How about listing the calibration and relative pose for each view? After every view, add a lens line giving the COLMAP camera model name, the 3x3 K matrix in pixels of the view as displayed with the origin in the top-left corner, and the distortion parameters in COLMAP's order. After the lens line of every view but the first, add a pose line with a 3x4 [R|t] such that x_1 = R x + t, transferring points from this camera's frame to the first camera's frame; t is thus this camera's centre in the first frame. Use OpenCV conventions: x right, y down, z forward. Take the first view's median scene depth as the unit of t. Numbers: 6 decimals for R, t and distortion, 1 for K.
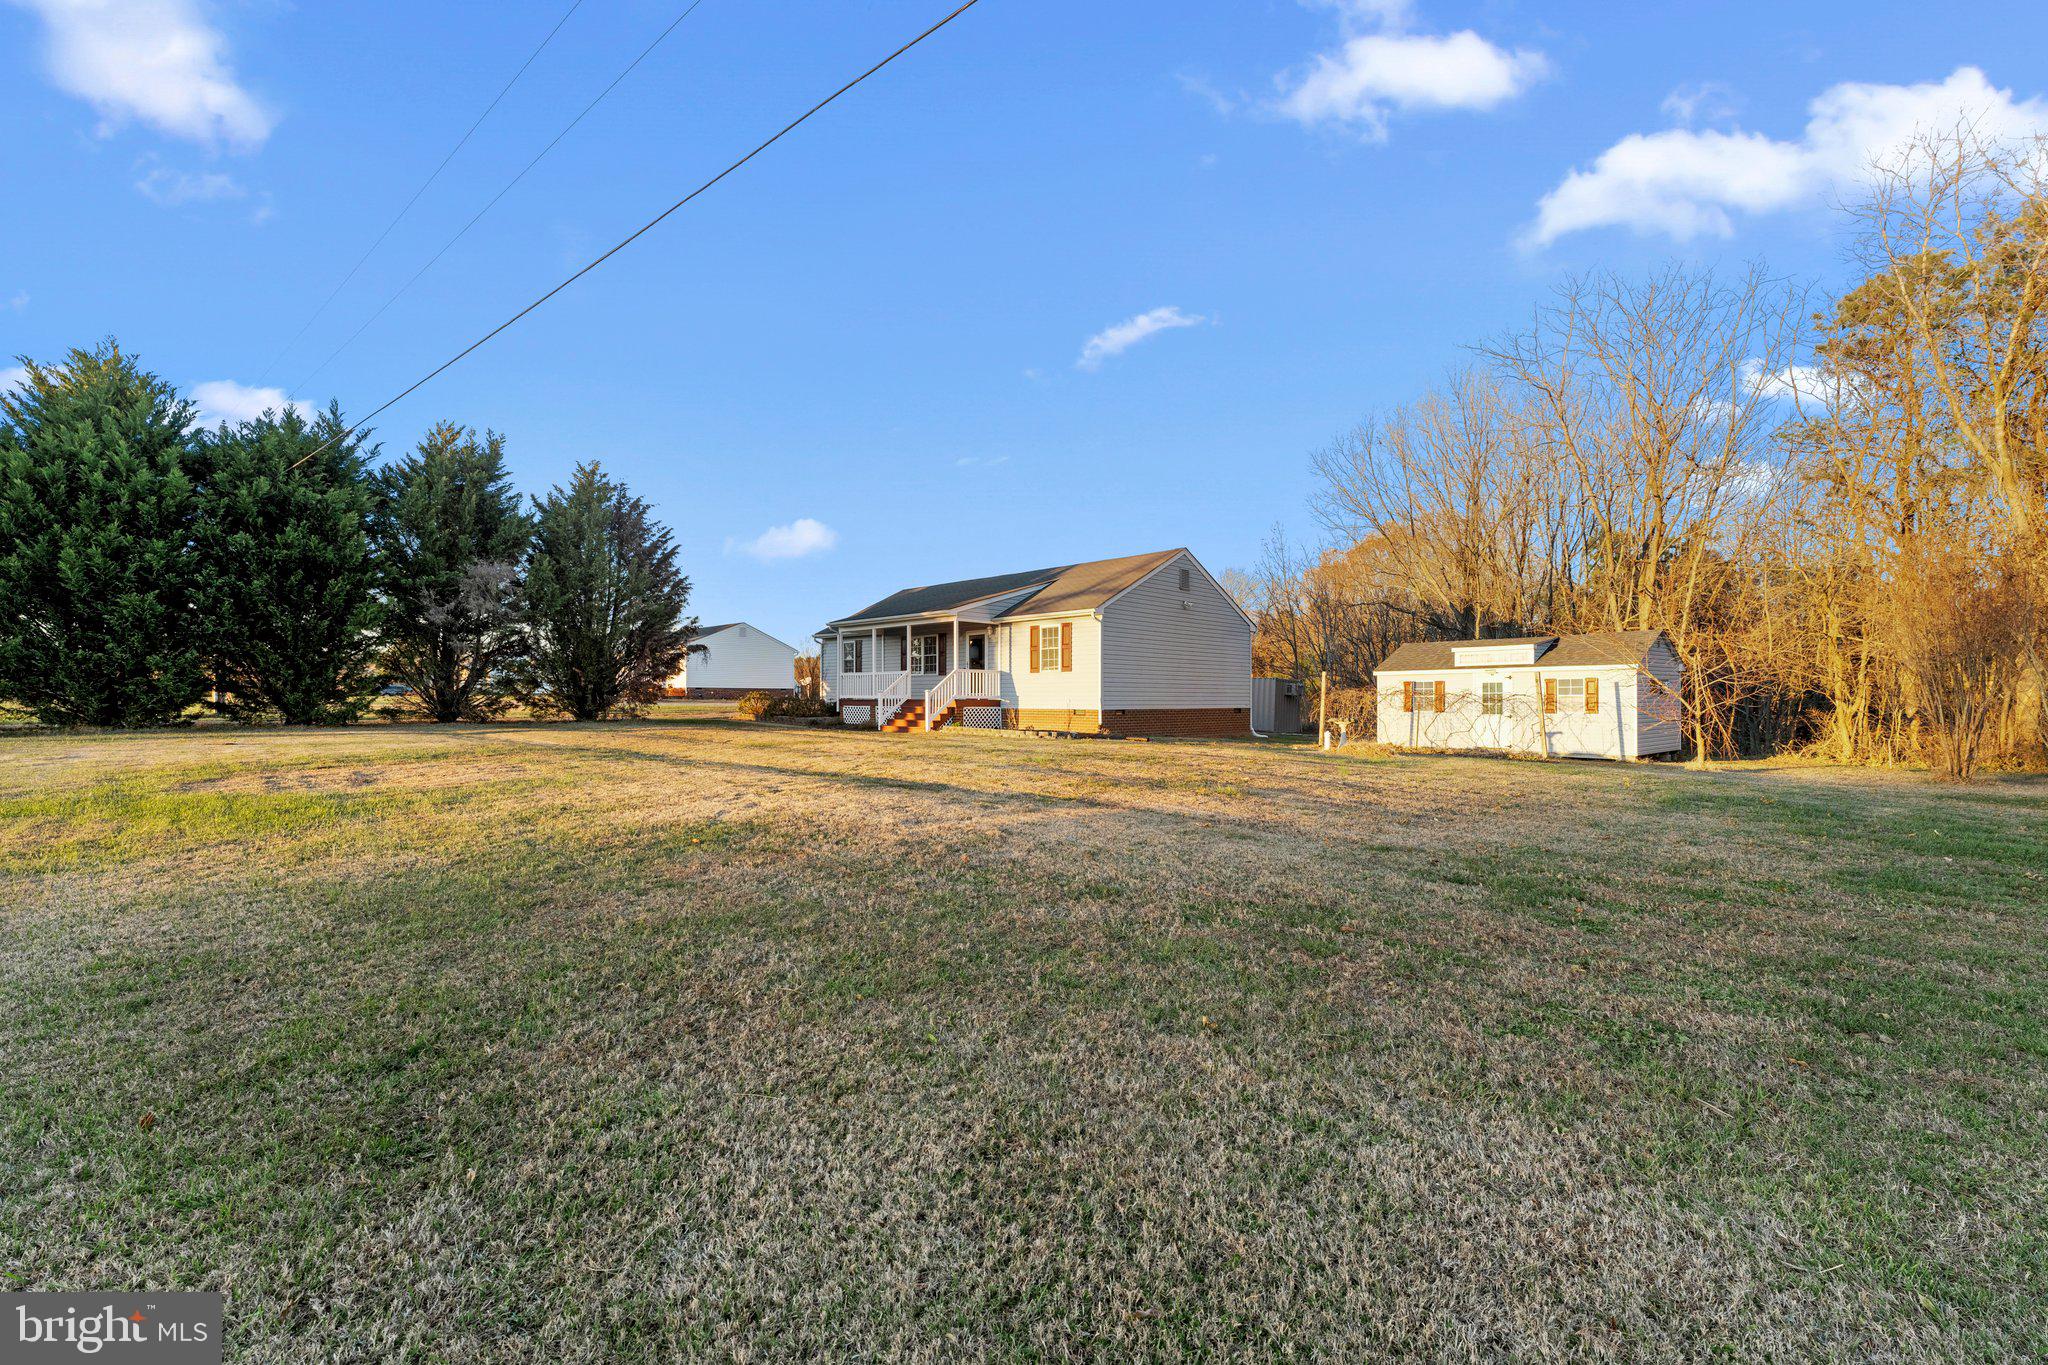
lens RADIAL K [[837.9, 0, 1027.1], [0, 837.9, 689.0], [0, 0, 1]] dist [0.001491, 0.000145]
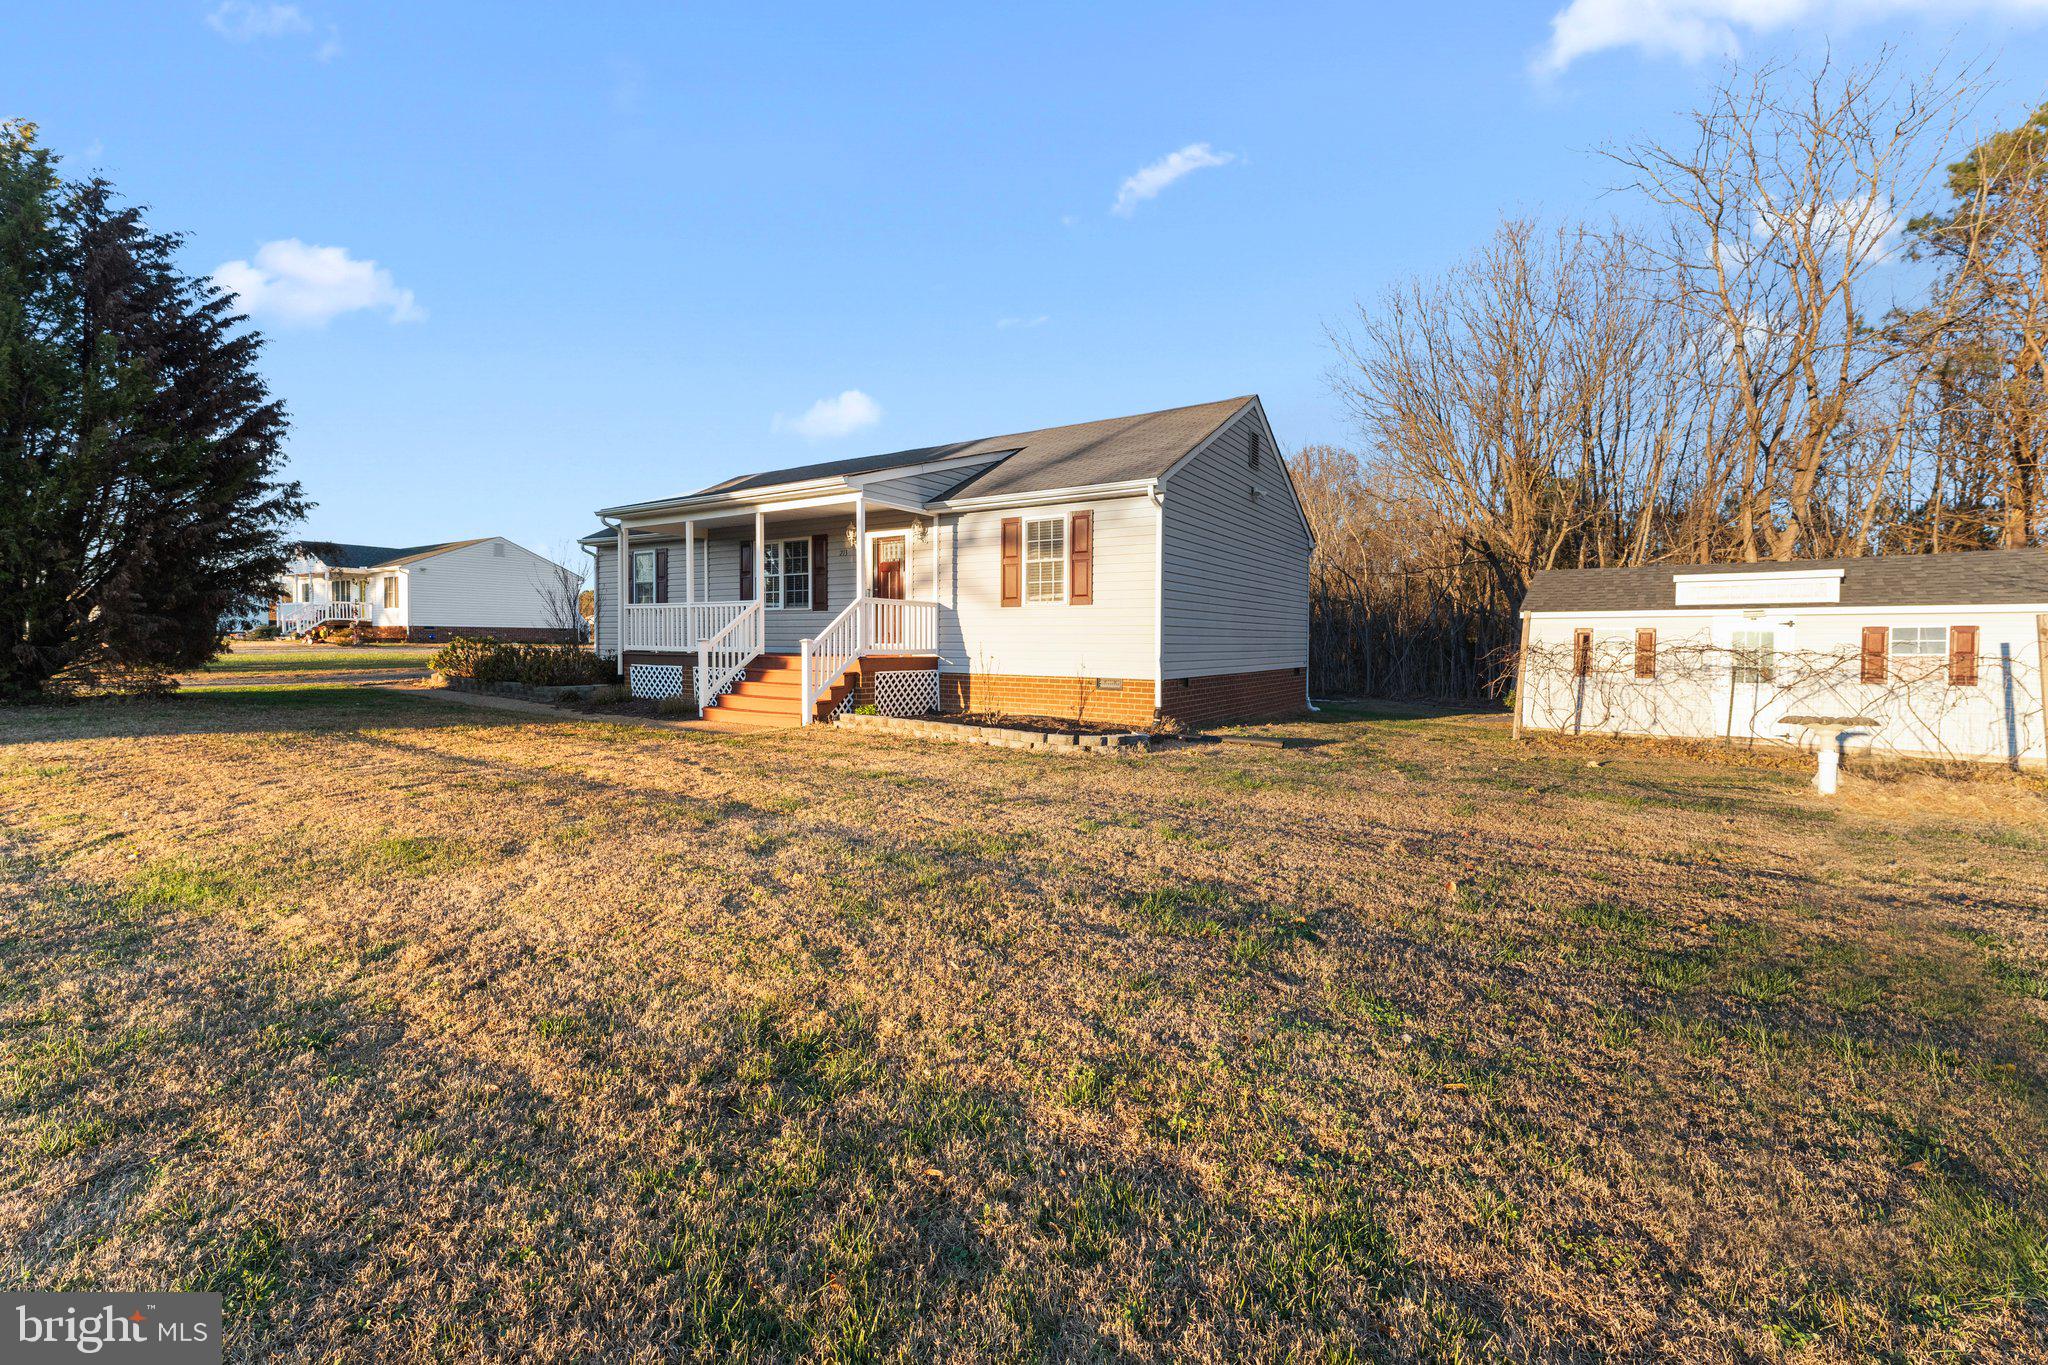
lens RADIAL K [[837.9, 0, 1011.1], [0, 837.9, 646.3], [0, 0, 1]] dist [0.001491, 0.000145]
pose [[0.982893, 0.004068, 0.184135, -0.084446], [-0.007108, 0.999849, 0.015853, -0.002904], [-0.184043, -0.016891, 0.982773, 0.462637]]
